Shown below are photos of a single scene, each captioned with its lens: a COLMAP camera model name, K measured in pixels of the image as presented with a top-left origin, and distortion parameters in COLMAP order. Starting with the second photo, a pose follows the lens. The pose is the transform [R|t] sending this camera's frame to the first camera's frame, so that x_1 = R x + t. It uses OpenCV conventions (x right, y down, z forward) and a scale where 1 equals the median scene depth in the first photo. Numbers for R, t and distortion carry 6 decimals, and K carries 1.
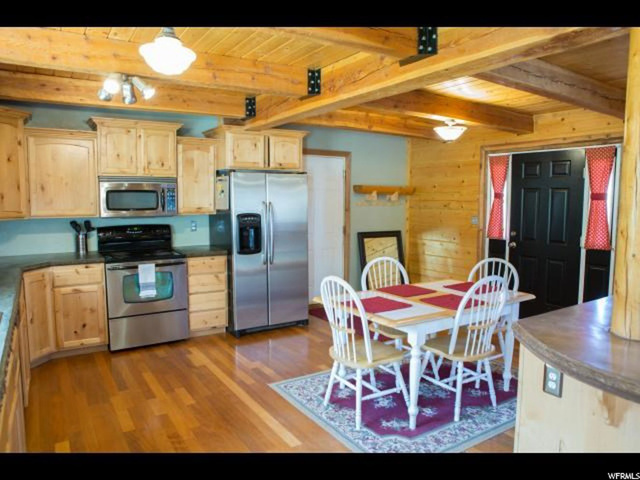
lens RADIAL K [[457.8, 0, 326.5], [0, 457.8, 239.6], [0, 0, 1]] dist [-0.109554, 0.085223]
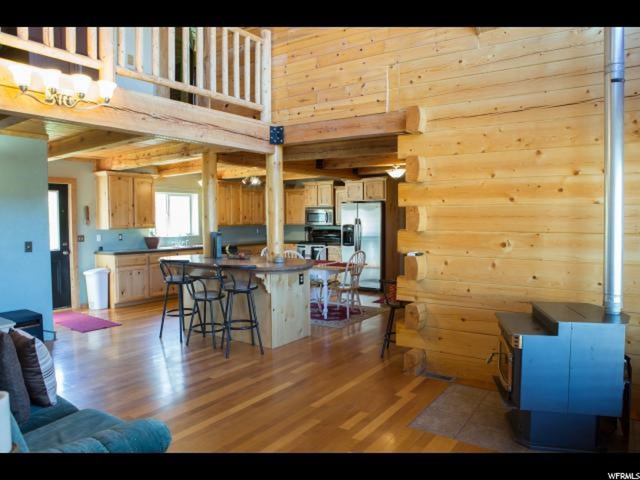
lens RADIAL K [[447.7, 0, 320.0], [0, 447.7, 240.0], [0, 0, 1]] dist [-0.106836, 0.082281]
pose [[0.384530, 0.040284, -0.922233, 1.532136], [-0.086595, 0.996216, 0.007410, 0.002651], [0.919042, 0.077012, 0.386563, 0.172027]]
